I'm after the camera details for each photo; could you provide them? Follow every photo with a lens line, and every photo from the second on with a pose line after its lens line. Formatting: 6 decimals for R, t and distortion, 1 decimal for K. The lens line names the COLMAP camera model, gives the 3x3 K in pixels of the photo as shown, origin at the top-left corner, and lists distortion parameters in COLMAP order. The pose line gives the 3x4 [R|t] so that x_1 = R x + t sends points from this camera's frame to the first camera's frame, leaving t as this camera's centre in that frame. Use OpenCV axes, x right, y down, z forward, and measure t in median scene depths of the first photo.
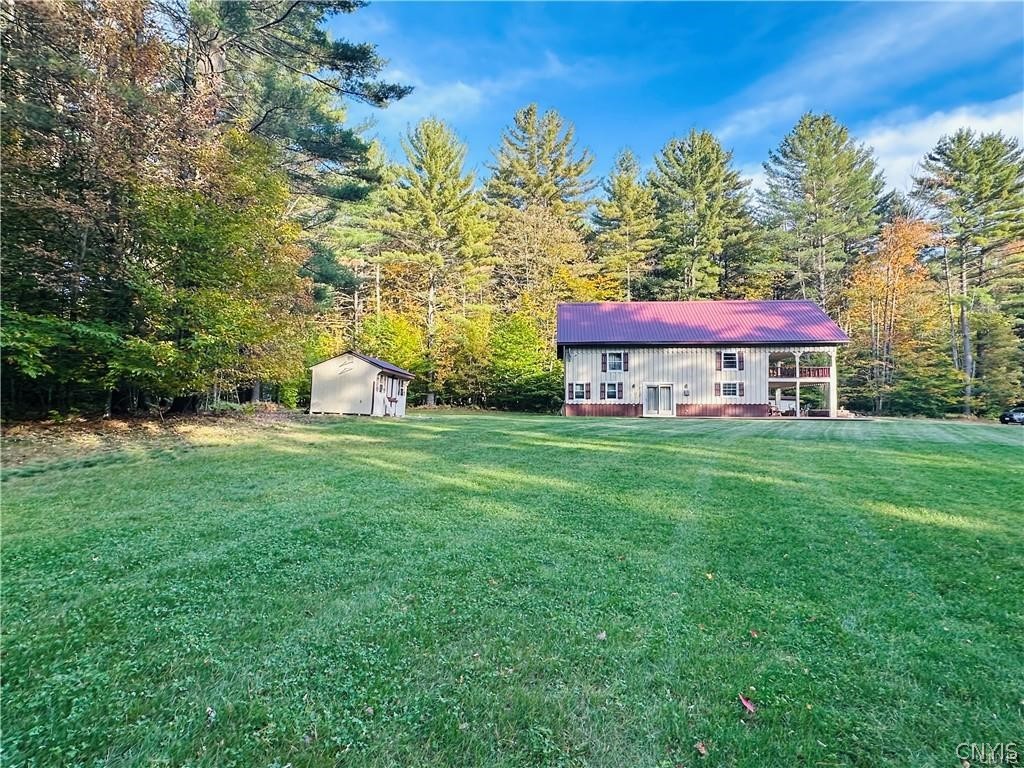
lens RADIAL K [[725.6, 0, 512.0], [0, 725.6, 384.0], [0, 0, 1]] dist [-0.000413, 0.000238]
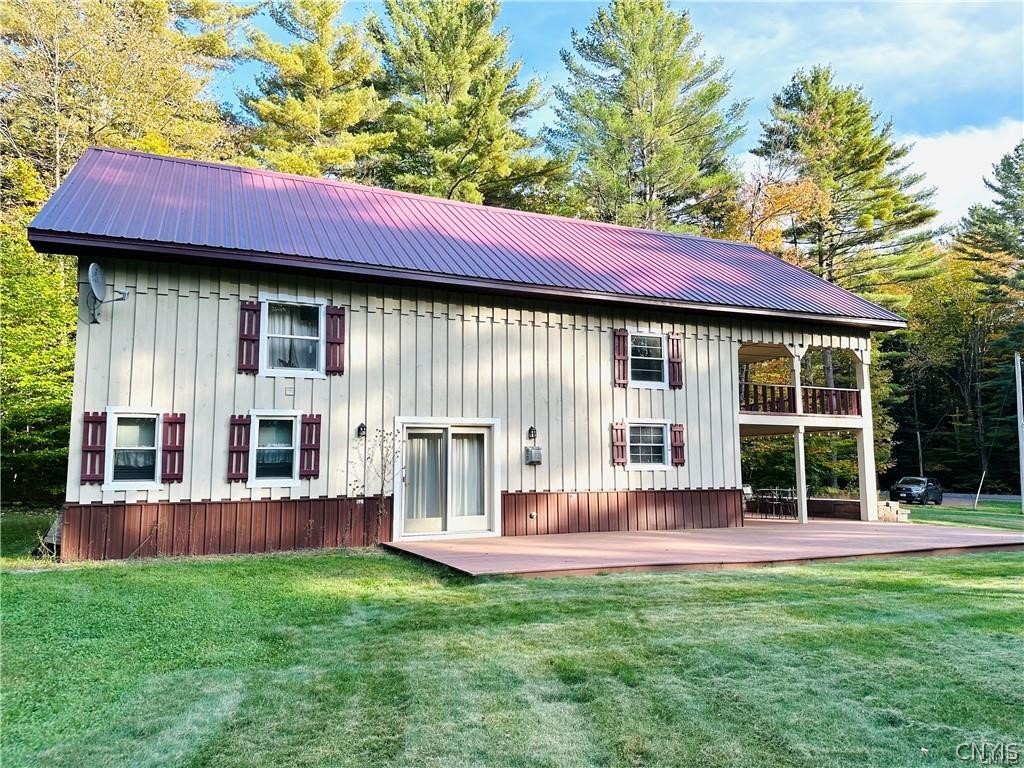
lens RADIAL K [[720.6, 0, 510.8], [0, 720.6, 387.9], [0, 0, 1]] dist [0.096289, -0.128160]
pose [[0.899758, 0.041337, 0.434428, 0.099202], [-0.008942, 0.997041, -0.076352, 0.007161], [-0.436298, 0.064814, 0.897465, 0.728881]]
